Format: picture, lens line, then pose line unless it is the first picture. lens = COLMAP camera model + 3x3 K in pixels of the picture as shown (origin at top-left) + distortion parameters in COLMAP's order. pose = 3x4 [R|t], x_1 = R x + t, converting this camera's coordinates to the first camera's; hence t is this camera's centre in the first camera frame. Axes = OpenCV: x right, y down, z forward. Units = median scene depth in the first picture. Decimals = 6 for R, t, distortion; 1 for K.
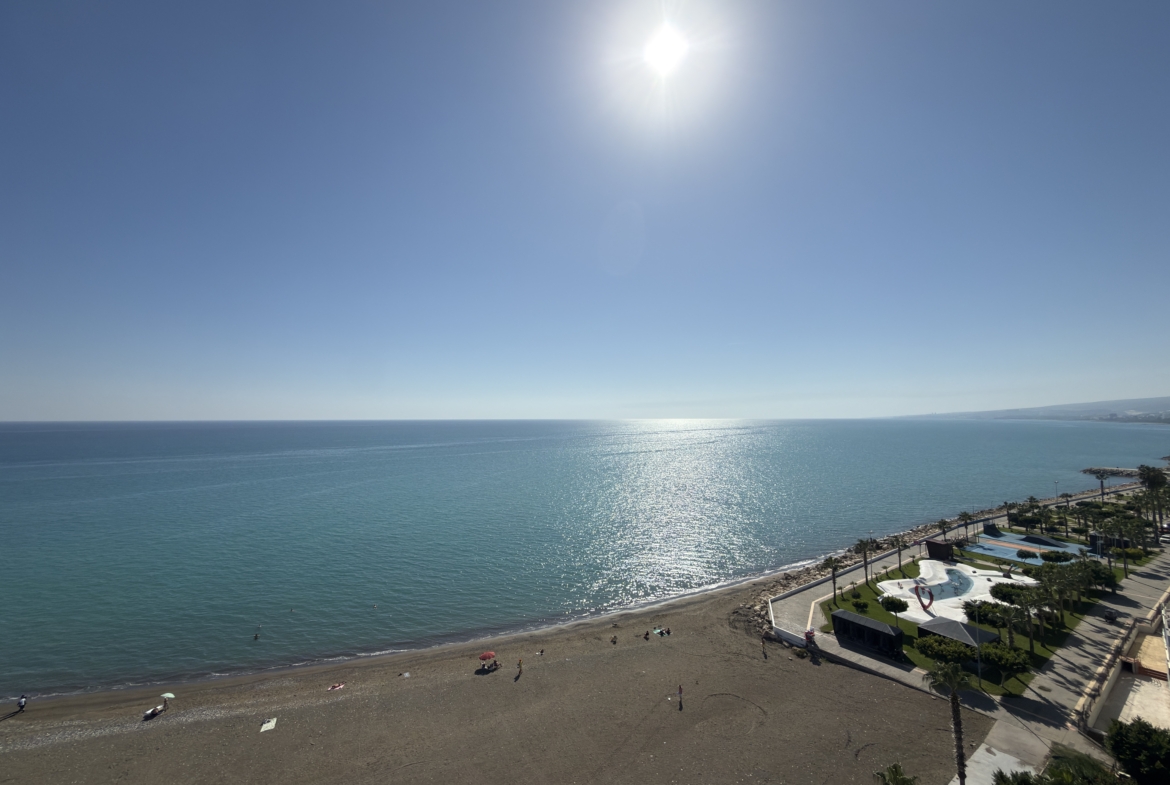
lens RADIAL K [[465.9, 0, 586.1], [0, 465.9, 391.9], [0, 0, 1]] dist [0.001704, -0.000170]
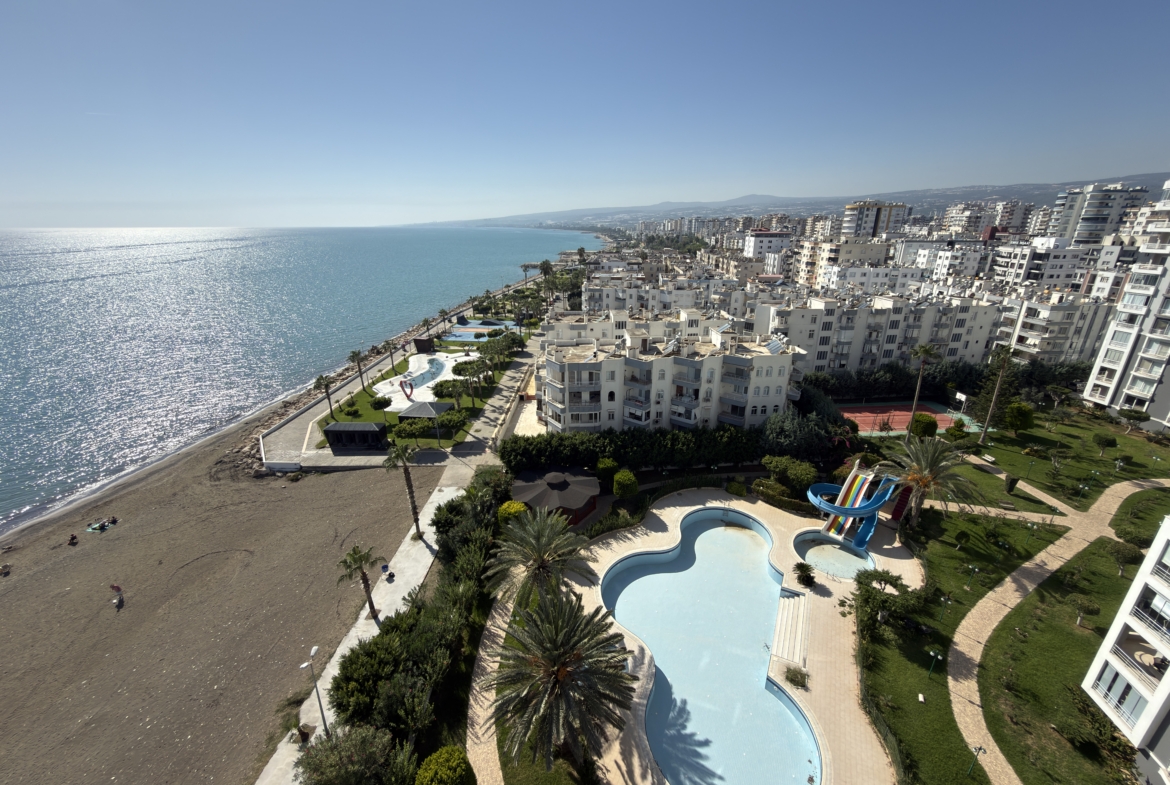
lens RADIAL K [[465.9, 0, 586.1], [0, 465.9, 391.9], [0, 0, 1]] dist [0.001704, -0.000170]
pose [[0.591773, -0.272053, 0.758810, 0.103950], [-0.042761, 0.929409, 0.366565, 0.000980], [-0.804970, -0.249371, 0.538366, 0.010324]]
